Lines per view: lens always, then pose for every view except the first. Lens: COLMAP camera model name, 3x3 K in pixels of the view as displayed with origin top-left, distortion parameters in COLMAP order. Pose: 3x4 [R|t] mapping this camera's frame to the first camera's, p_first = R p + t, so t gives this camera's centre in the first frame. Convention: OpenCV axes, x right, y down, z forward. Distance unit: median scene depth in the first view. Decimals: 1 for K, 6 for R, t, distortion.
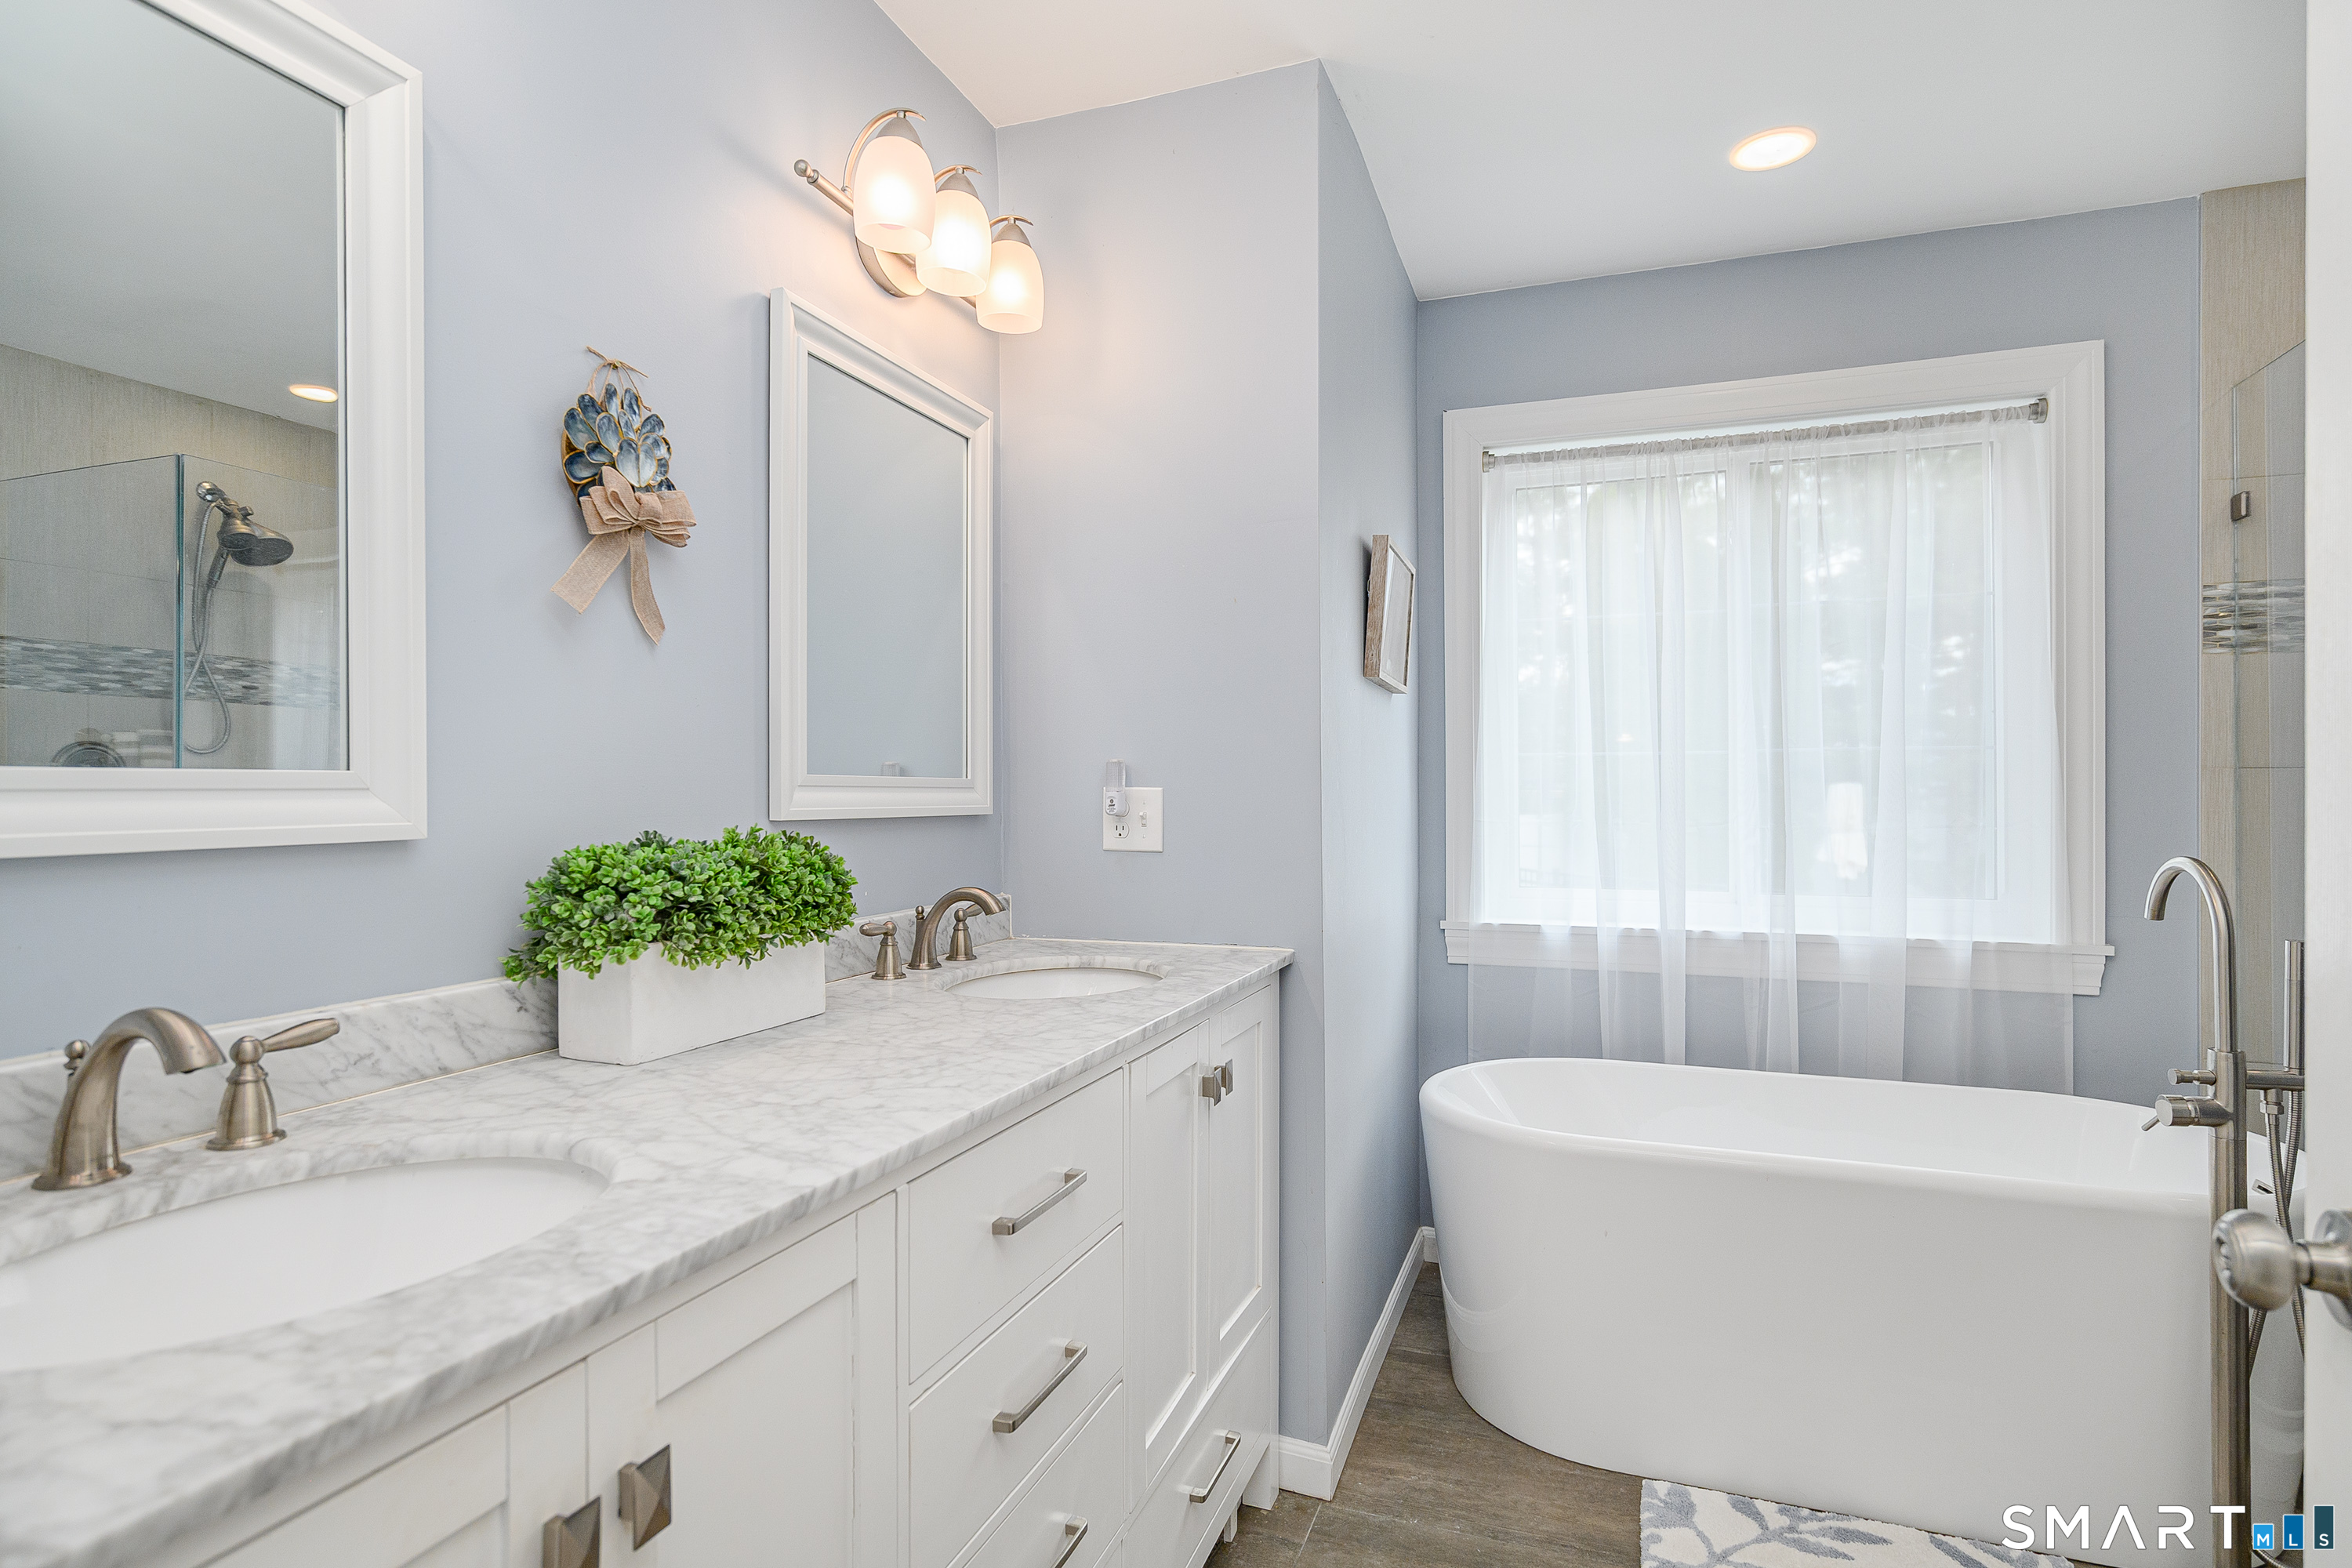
lens RADIAL K [[1197.3, 0, 1174.9], [0, 1197.3, 791.3], [0, 0, 1]] dist [-0.001927, 0.003165]
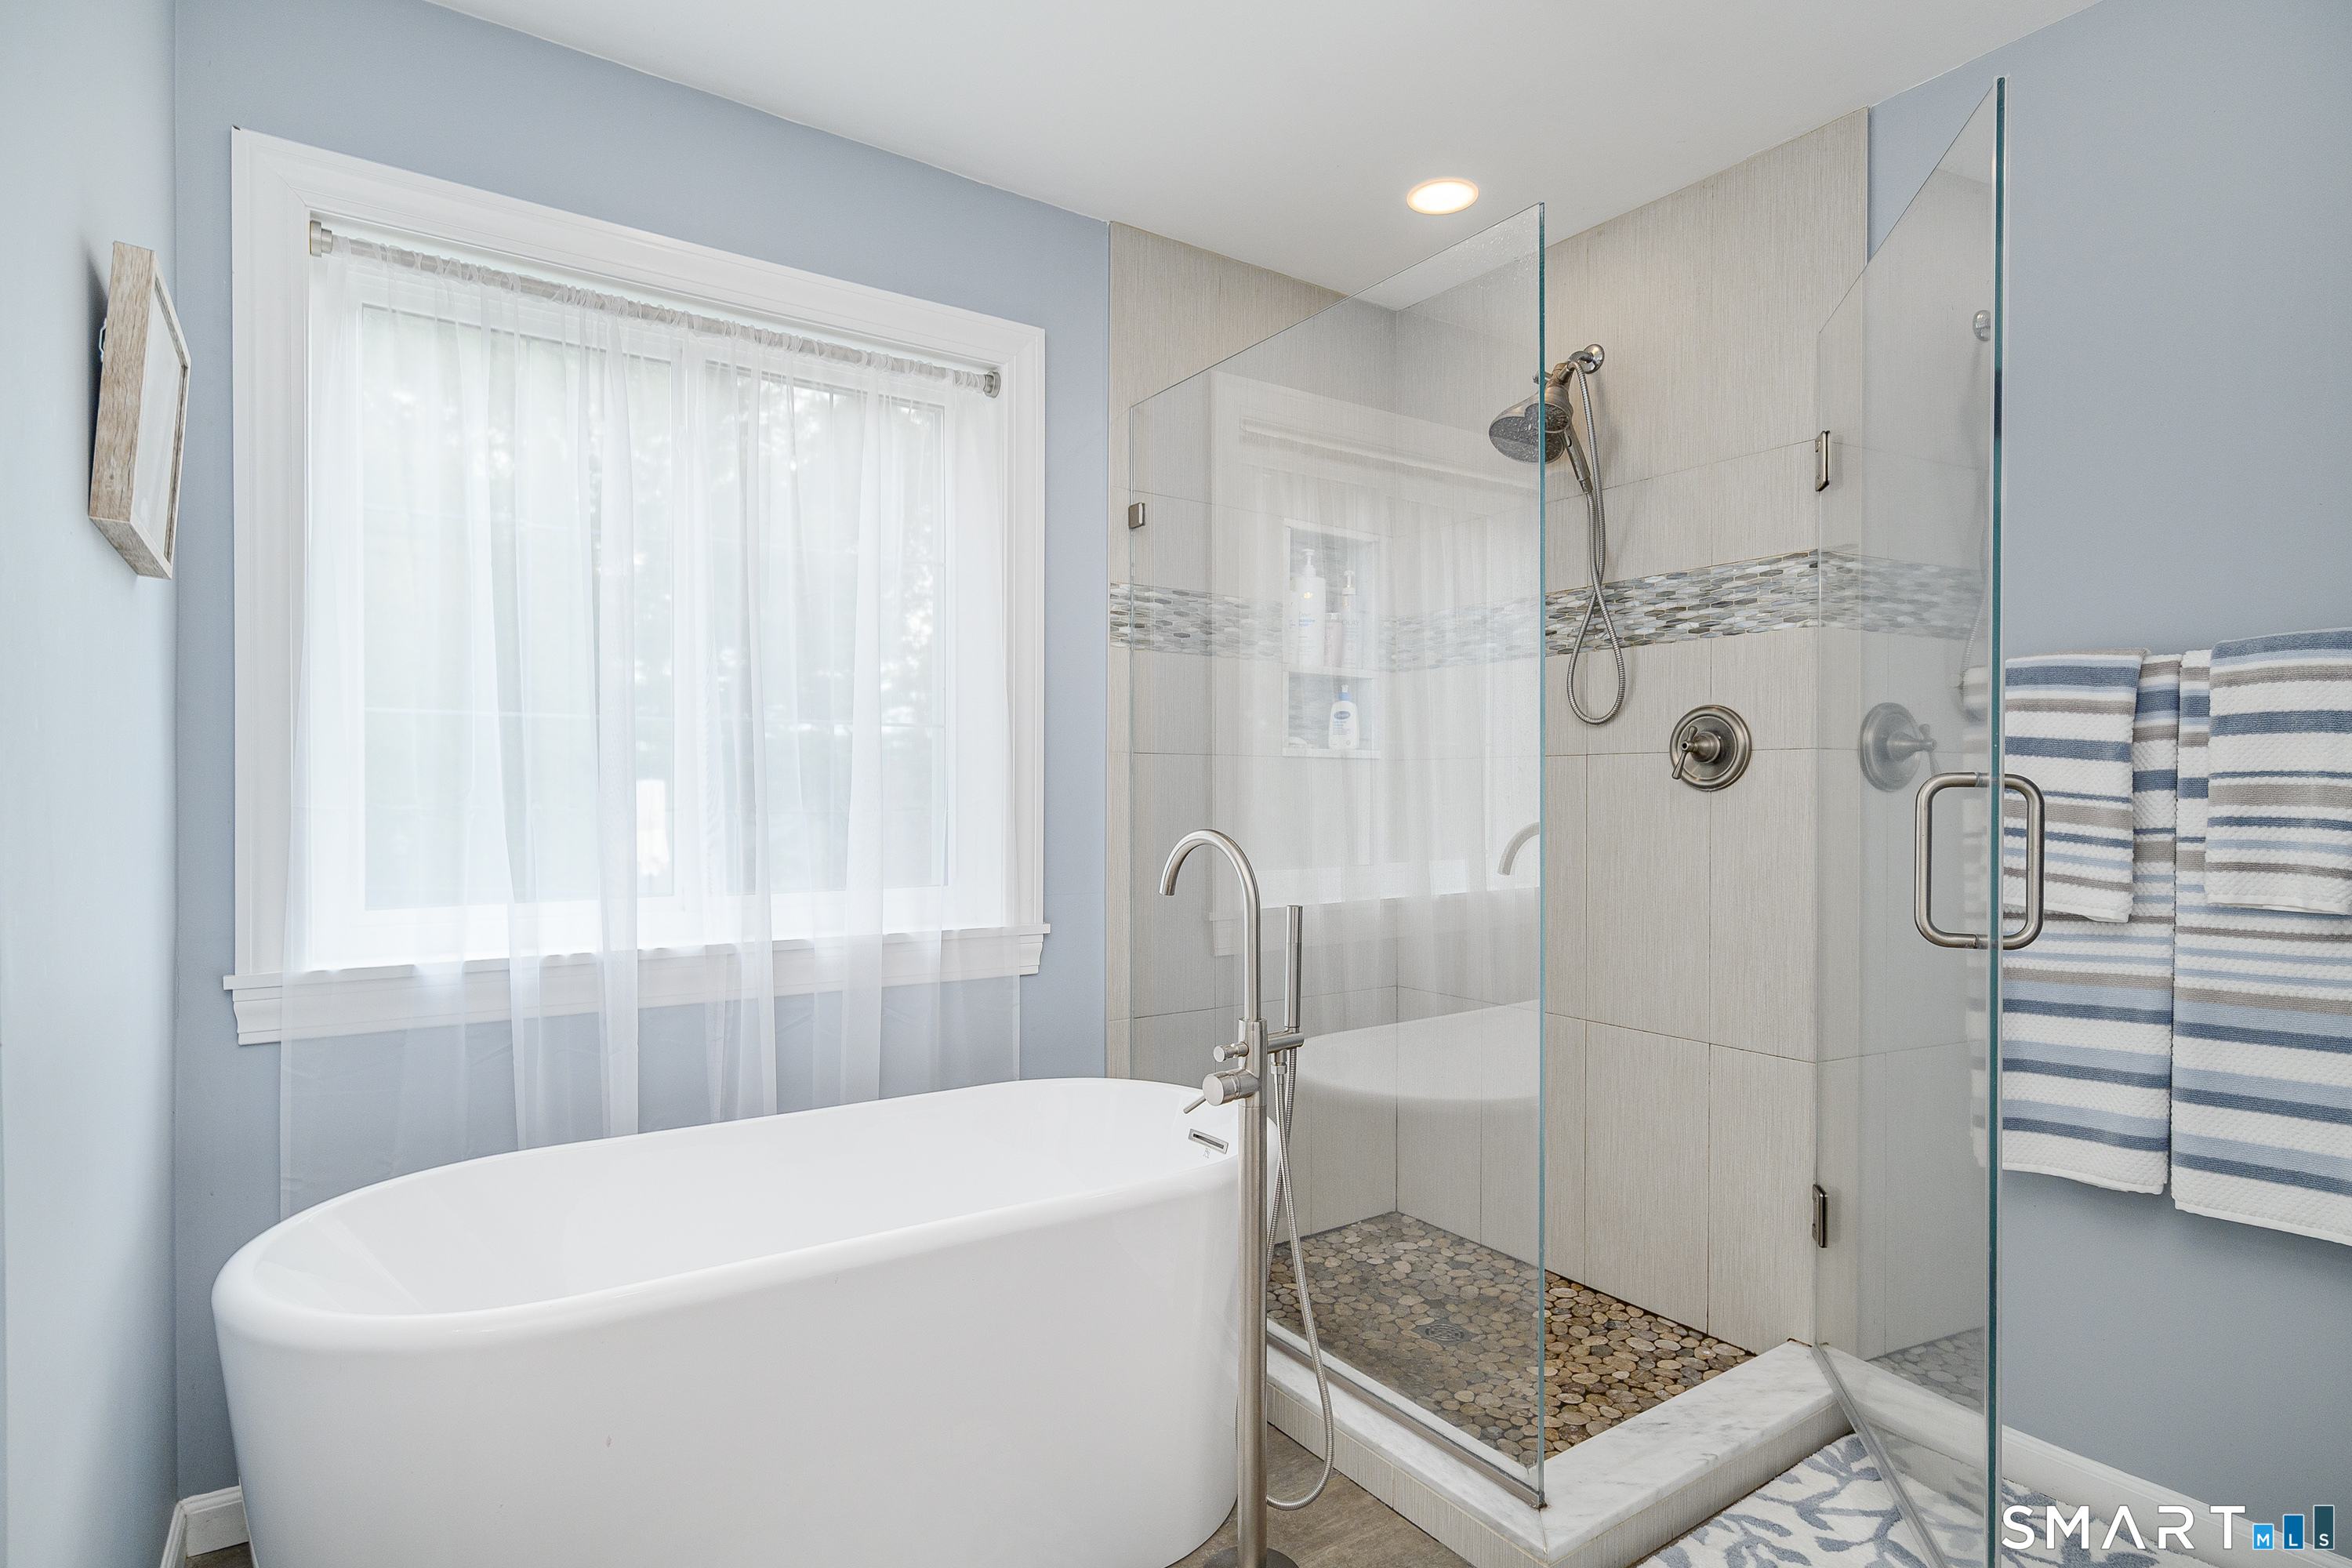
lens RADIAL K [[1197.3, 0, 1173.7], [0, 1197.3, 787.1], [0, 0, 1]] dist [-0.001927, 0.003165]
pose [[0.577270, 0.008831, 0.816505, 0.009225], [-0.005338, 0.999961, -0.007042, 0.018336], [-0.816536, -0.000293, 0.577295, 0.309193]]
